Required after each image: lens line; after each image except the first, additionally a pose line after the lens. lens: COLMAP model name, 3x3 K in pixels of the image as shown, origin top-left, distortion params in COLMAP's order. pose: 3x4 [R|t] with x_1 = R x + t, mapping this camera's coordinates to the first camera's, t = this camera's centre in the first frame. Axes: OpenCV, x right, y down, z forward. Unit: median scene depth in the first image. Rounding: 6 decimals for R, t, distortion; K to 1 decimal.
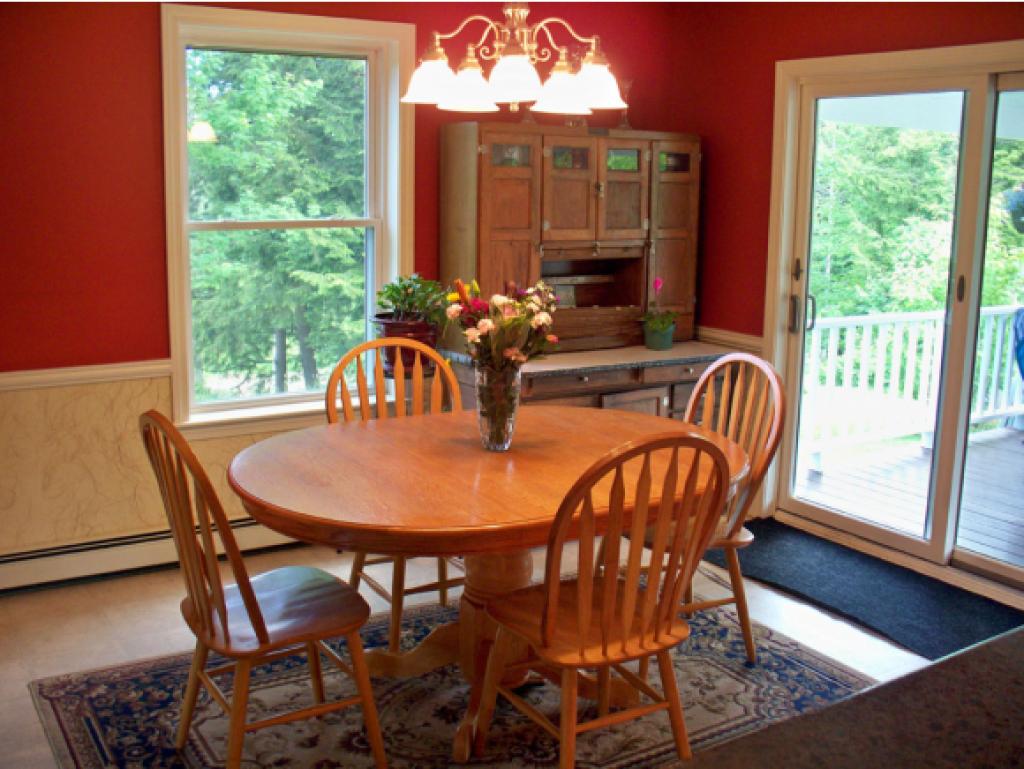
lens RADIAL K [[1072.1, 0, 513.4], [0, 1072.1, 399.9], [0, 0, 1]] dist [-0.212298, 0.234541]
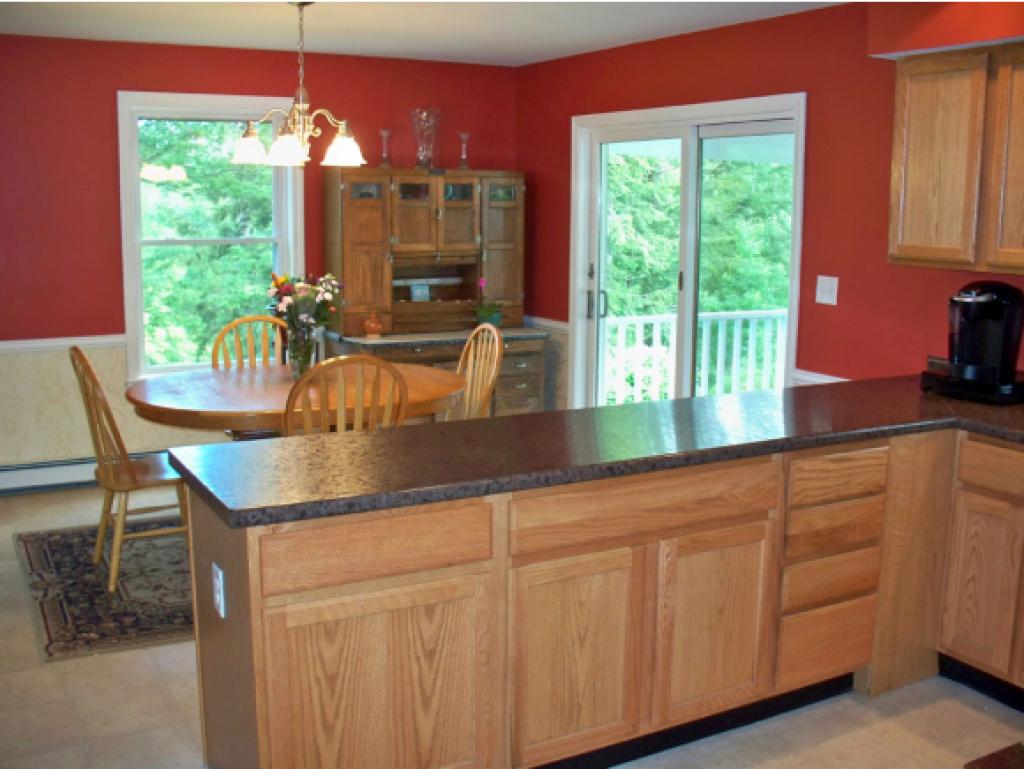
lens RADIAL K [[1072.1, 0, 513.4], [0, 1072.1, 399.9], [0, 0, 1]] dist [-0.212298, 0.234541]
pose [[0.998277, 0.004381, -0.058509, 0.268640], [-0.005763, 0.999708, -0.023479, 0.075862], [0.058389, 0.023776, 0.998011, -0.370701]]
